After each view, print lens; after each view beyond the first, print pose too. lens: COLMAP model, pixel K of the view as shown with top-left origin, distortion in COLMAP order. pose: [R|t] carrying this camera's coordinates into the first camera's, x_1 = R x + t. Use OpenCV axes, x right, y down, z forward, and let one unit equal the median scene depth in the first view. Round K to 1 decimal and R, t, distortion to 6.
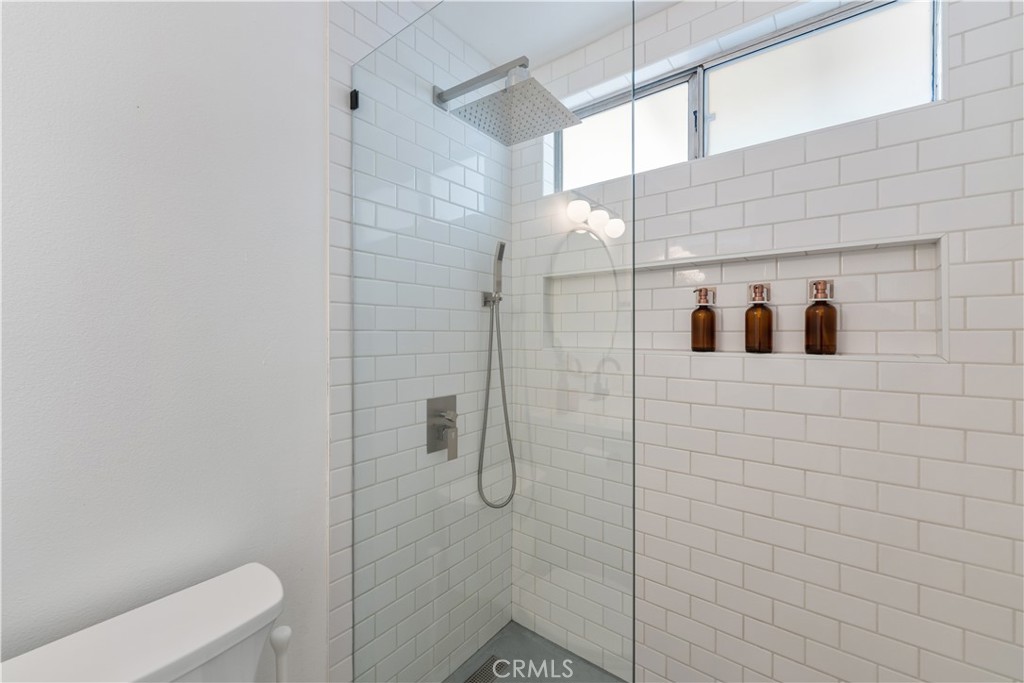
lens RADIAL K [[418.4, 0, 510.6], [0, 418.4, 335.4], [0, 0, 1]] dist [-0.000673, -0.000029]
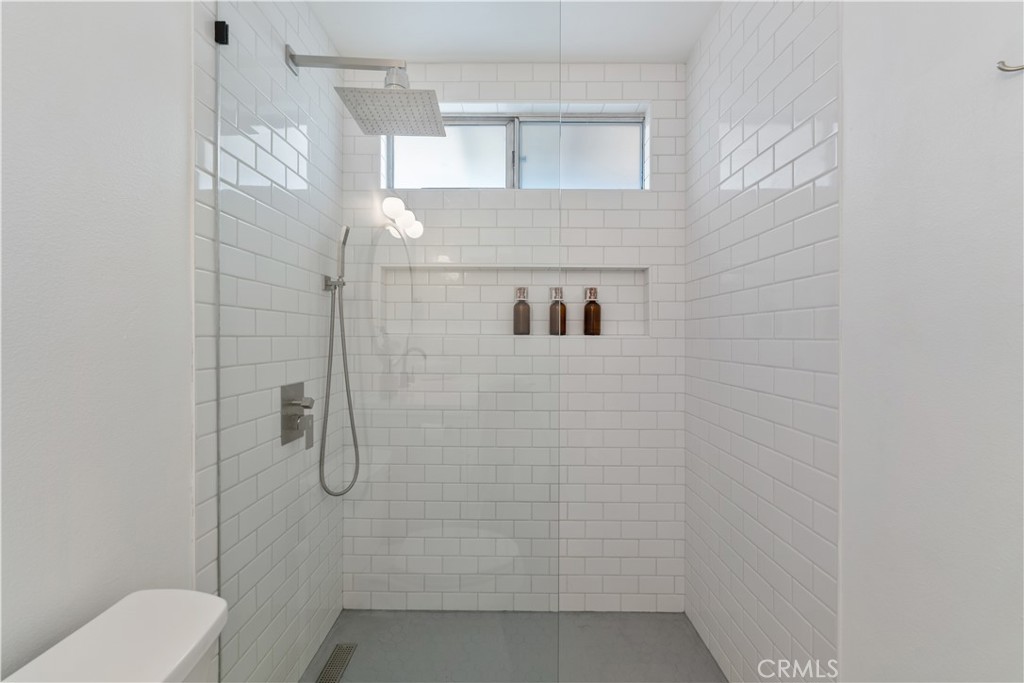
lens RADIAL K [[418.6, 0, 510.1], [0, 418.6, 340.4], [0, 0, 1]] dist [0.000713, 0.000060]
pose [[0.790898, -0.001223, 0.611947, -0.371046], [-0.002927, 0.999979, 0.005781, 0.046470], [-0.611941, -0.006363, 0.790878, -0.028718]]
